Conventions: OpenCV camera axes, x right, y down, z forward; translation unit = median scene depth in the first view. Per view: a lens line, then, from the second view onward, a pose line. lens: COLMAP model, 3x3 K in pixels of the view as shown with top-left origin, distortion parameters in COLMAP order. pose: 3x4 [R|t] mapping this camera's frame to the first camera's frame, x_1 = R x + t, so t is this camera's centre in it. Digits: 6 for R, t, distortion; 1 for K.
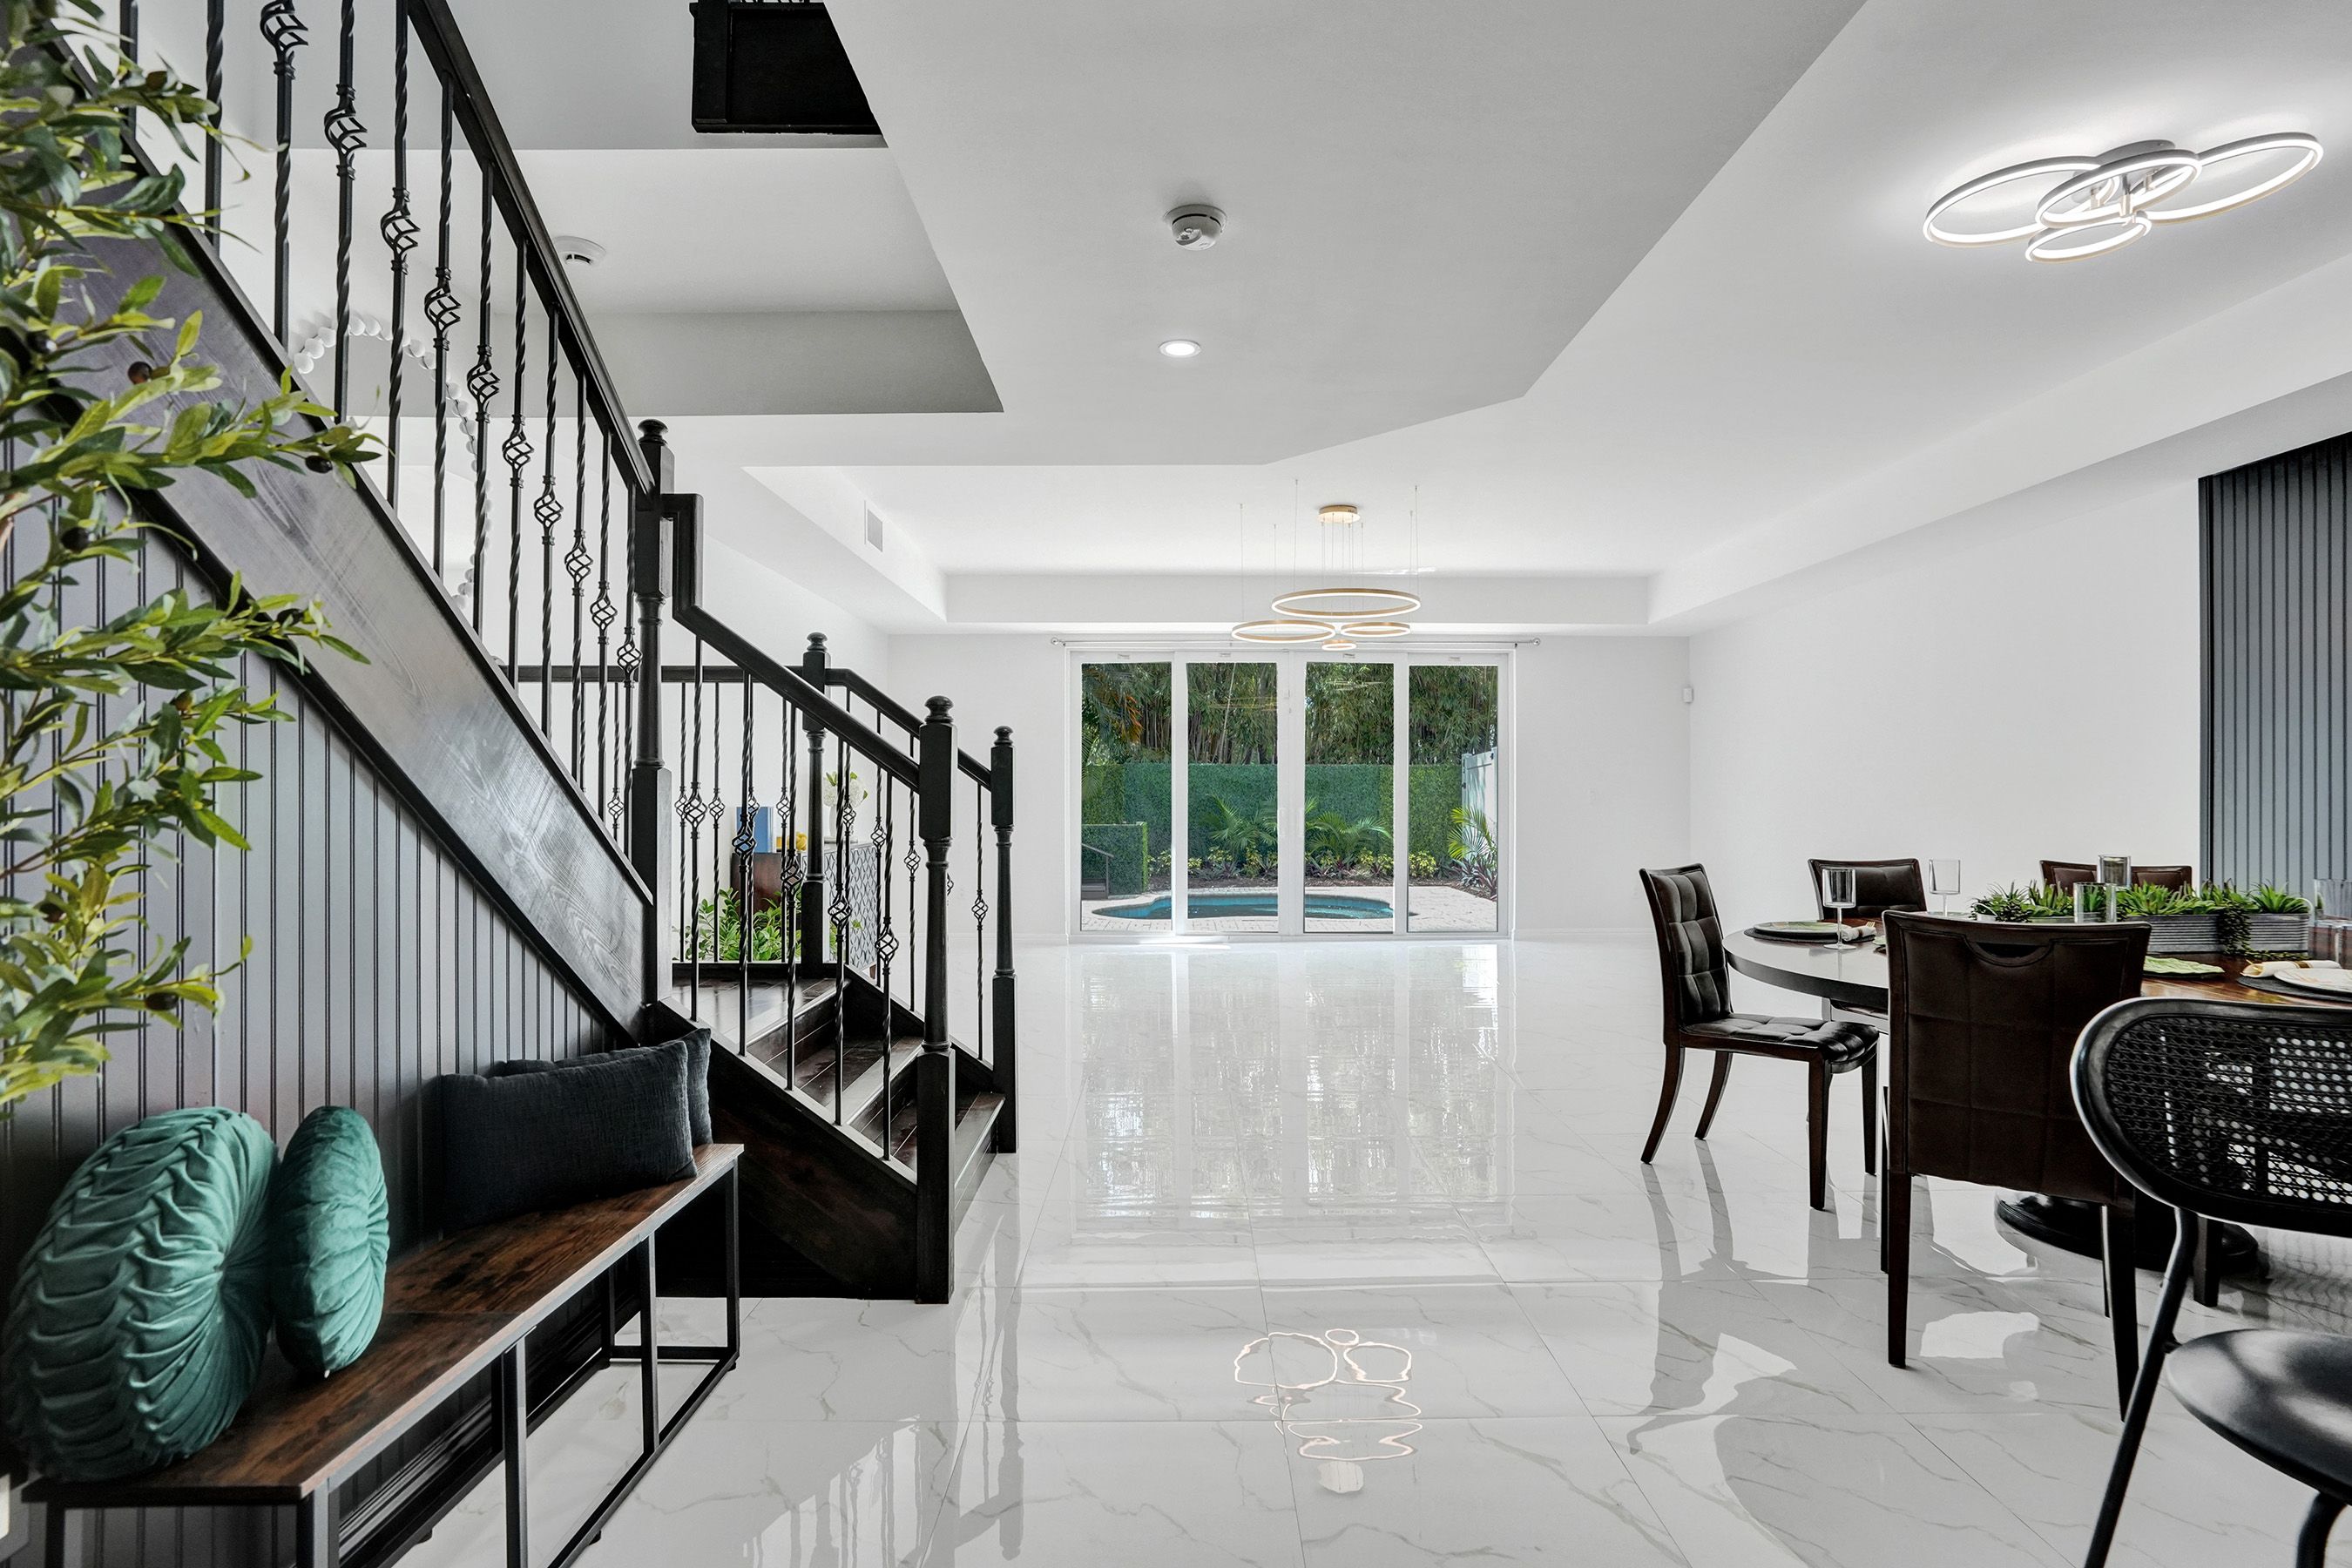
lens RADIAL K [[1130.8, 0, 1176.0], [0, 1130.8, 784.0], [0, 0, 1]] dist [-0.027126, 0.001798]
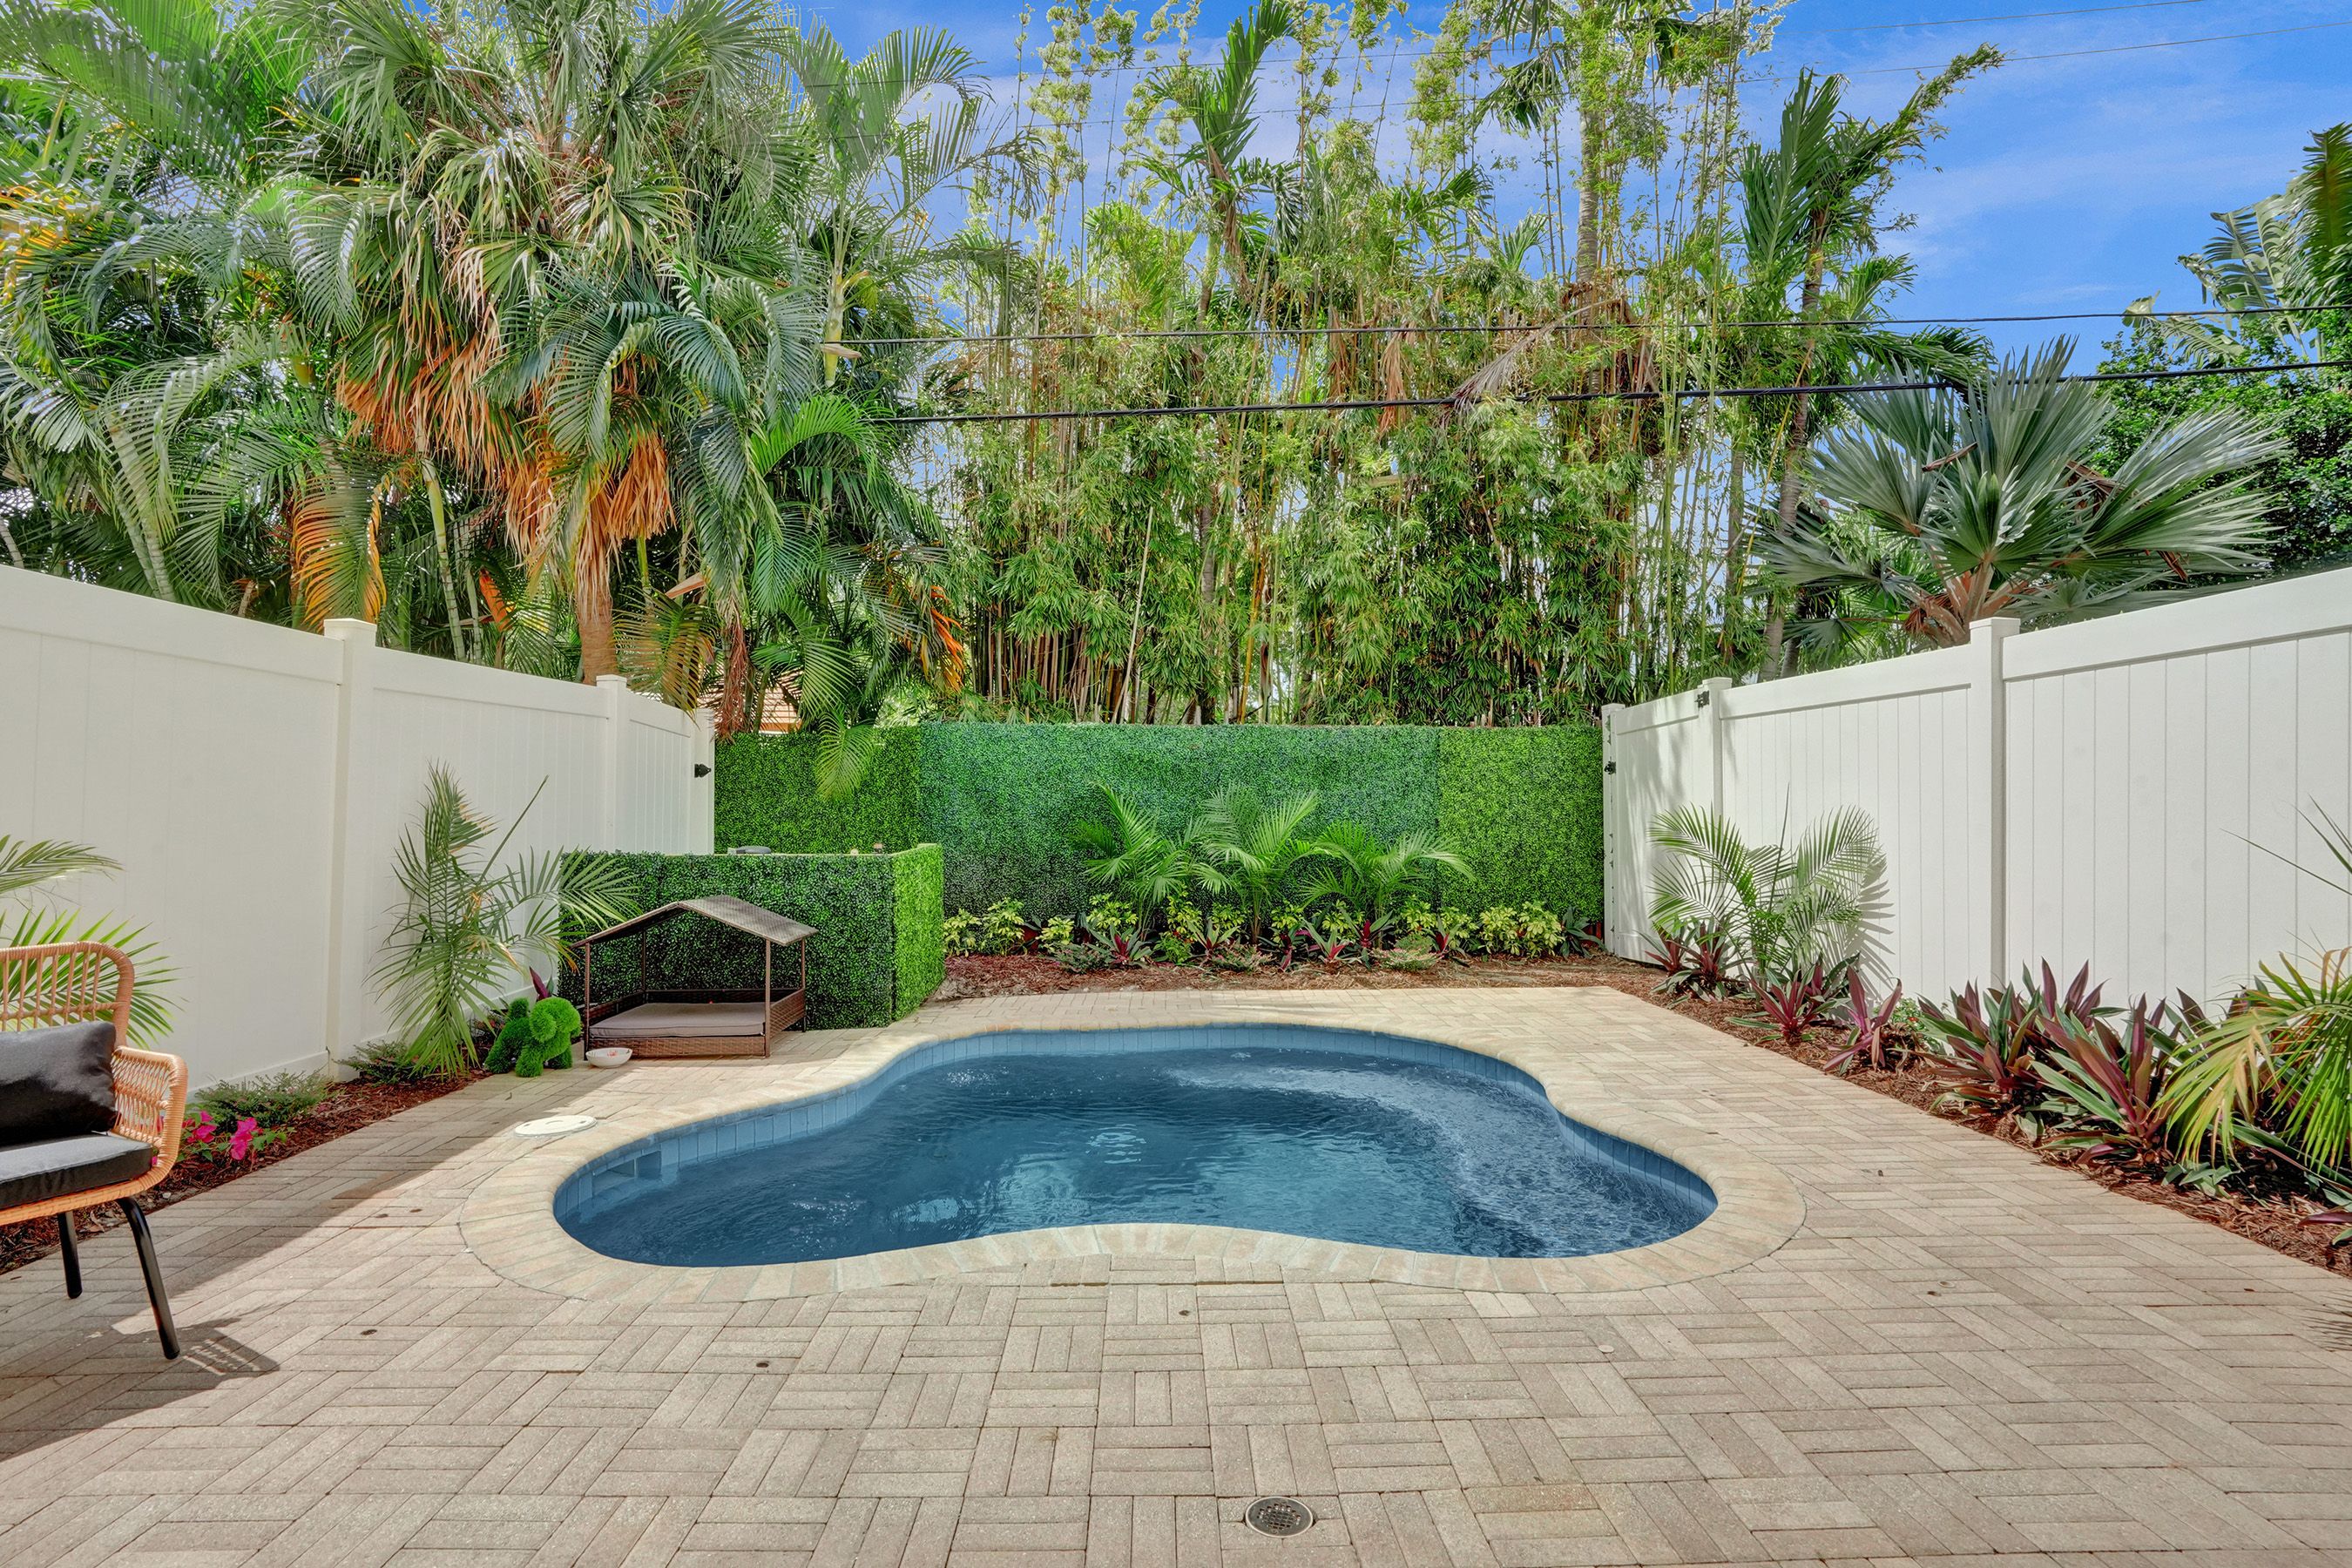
lens RADIAL K [[1130.8, 0, 1176.0], [0, 1130.8, 784.0], [0, 0, 1]] dist [-0.027126, 0.001798]
pose [[0.999713, -0.000847, 0.023962, 0.080875], [0.000976, 0.999985, -0.005402, 0.017051], [-0.023957, 0.005424, 0.999698, 0.779320]]
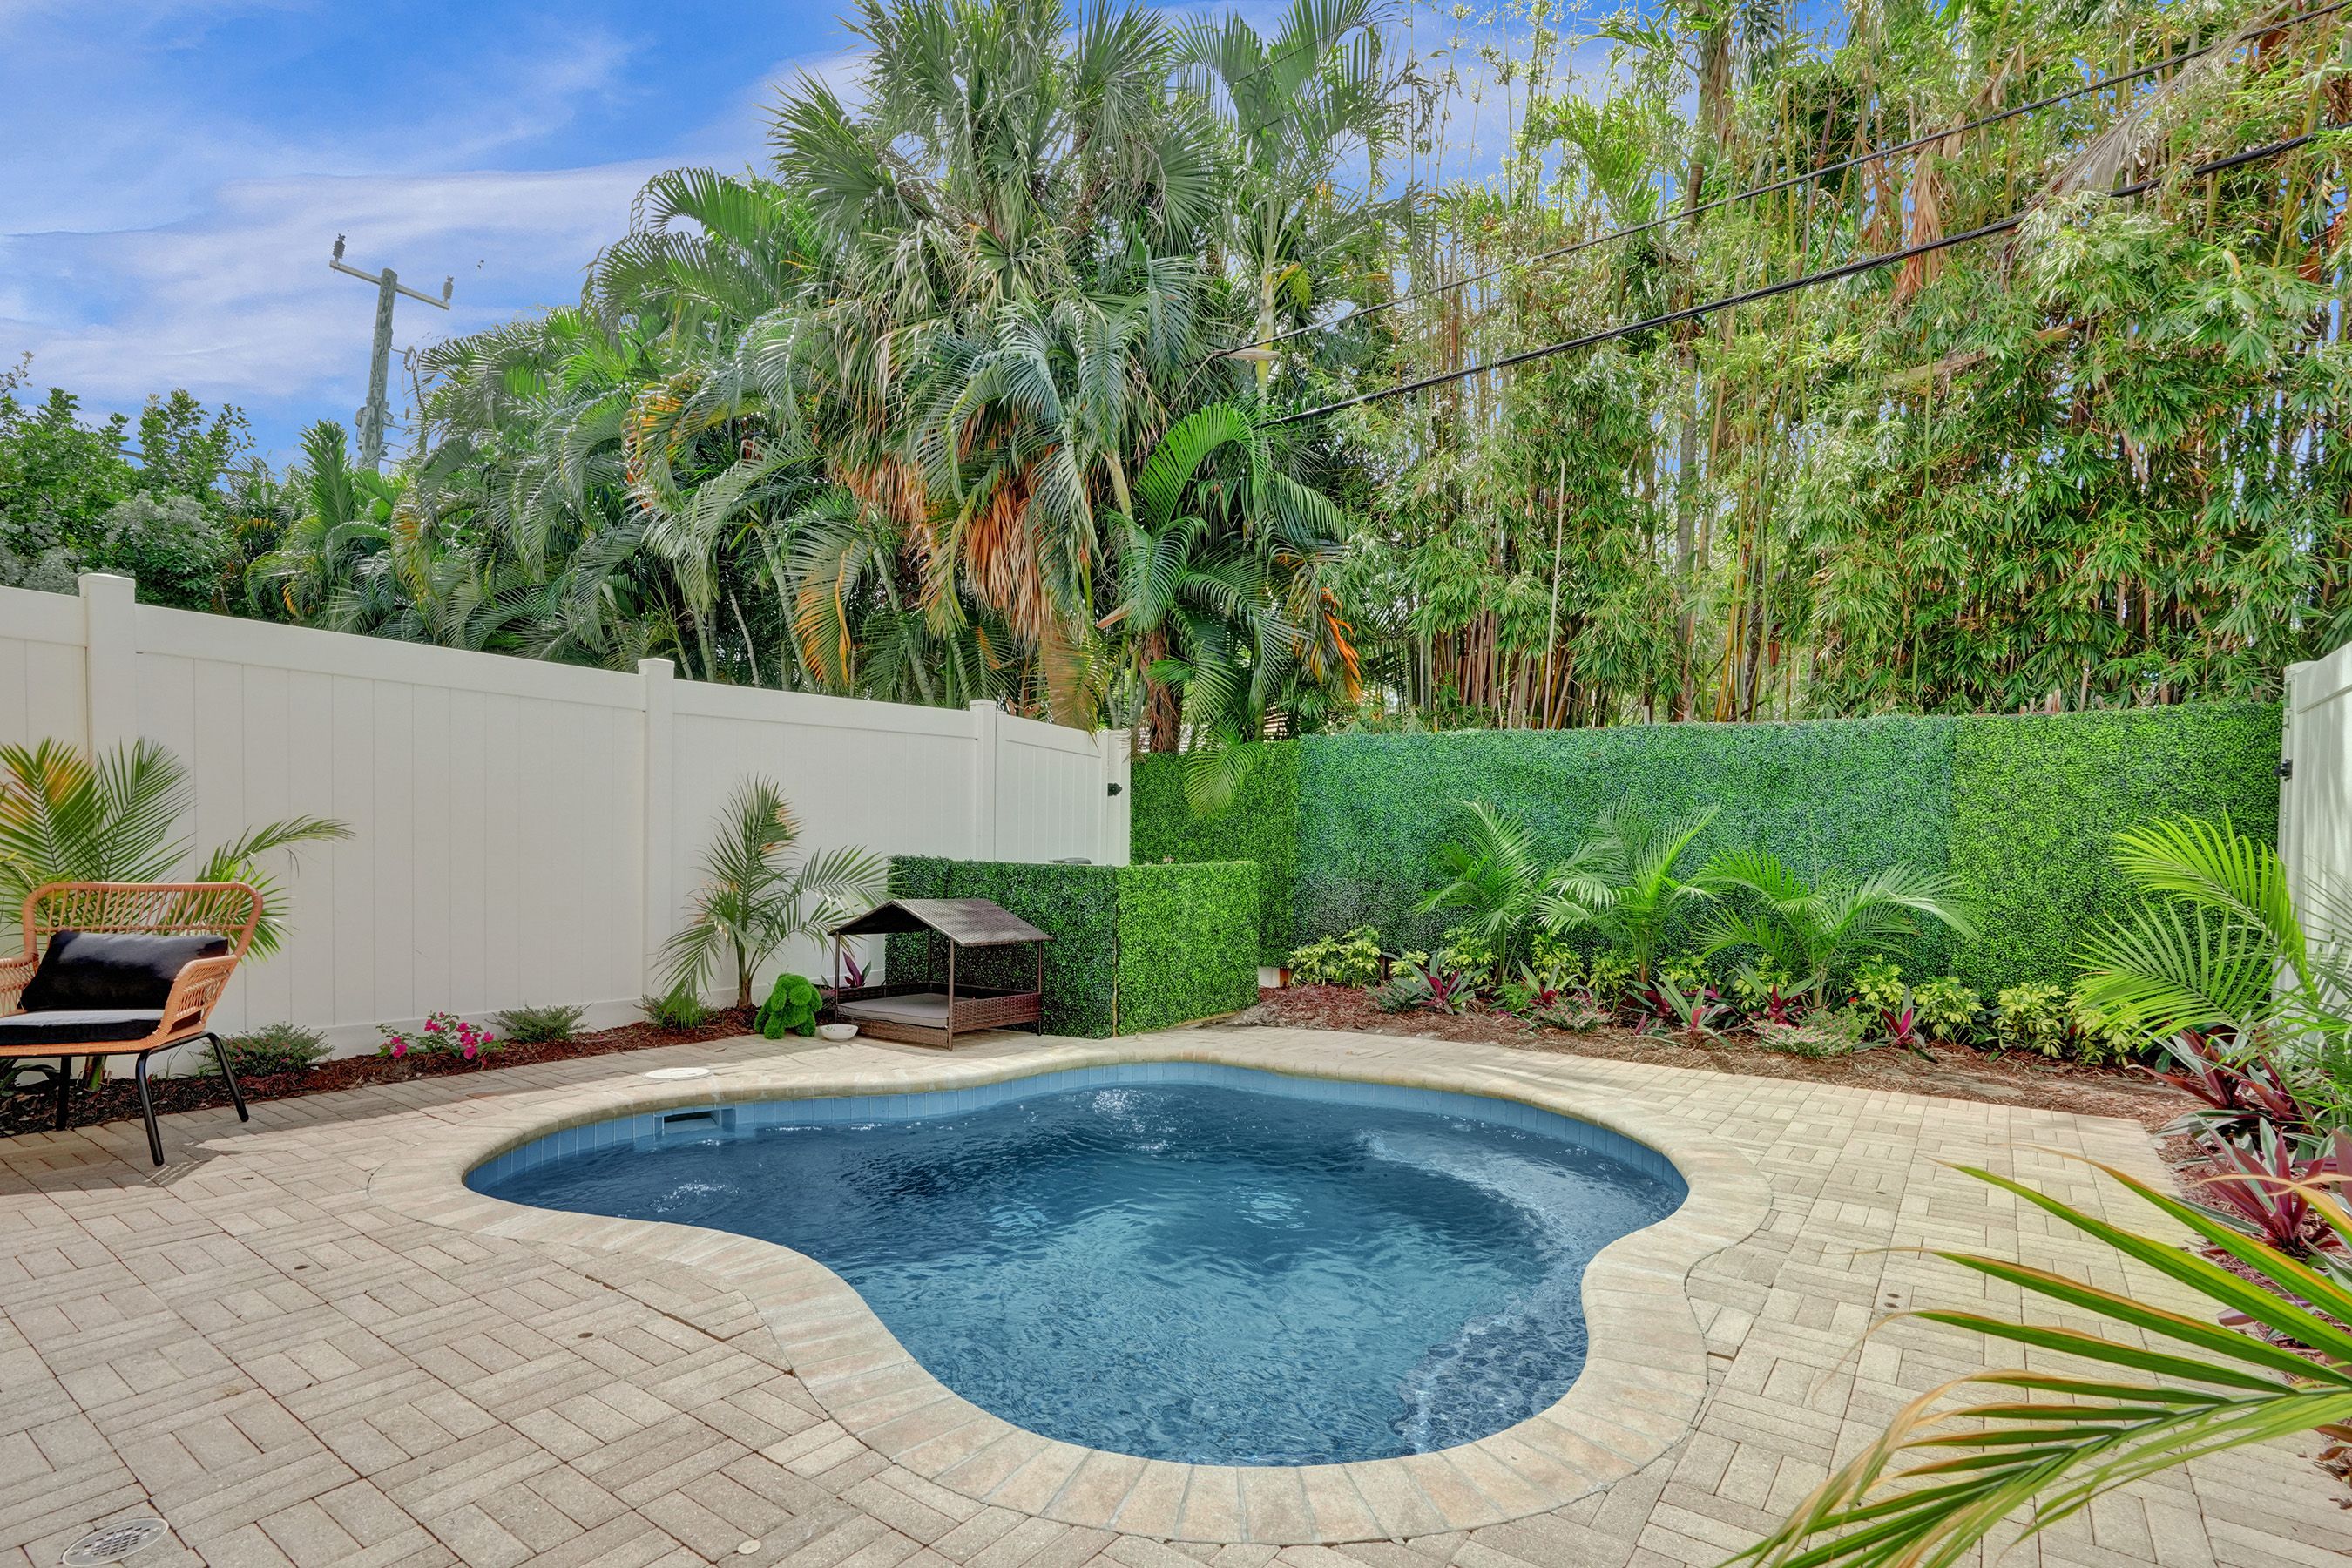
lens RADIAL K [[1147.4, 0, 1198.5], [0, 1147.4, 882.3], [0, 0, 1]] dist [-0.046760, 0.020684]
pose [[0.818823, 0.034447, -0.573011, 0.289588], [-0.008203, 0.998798, 0.048321, 0.029284], [0.573987, -0.034866, 0.818122, 0.903569]]
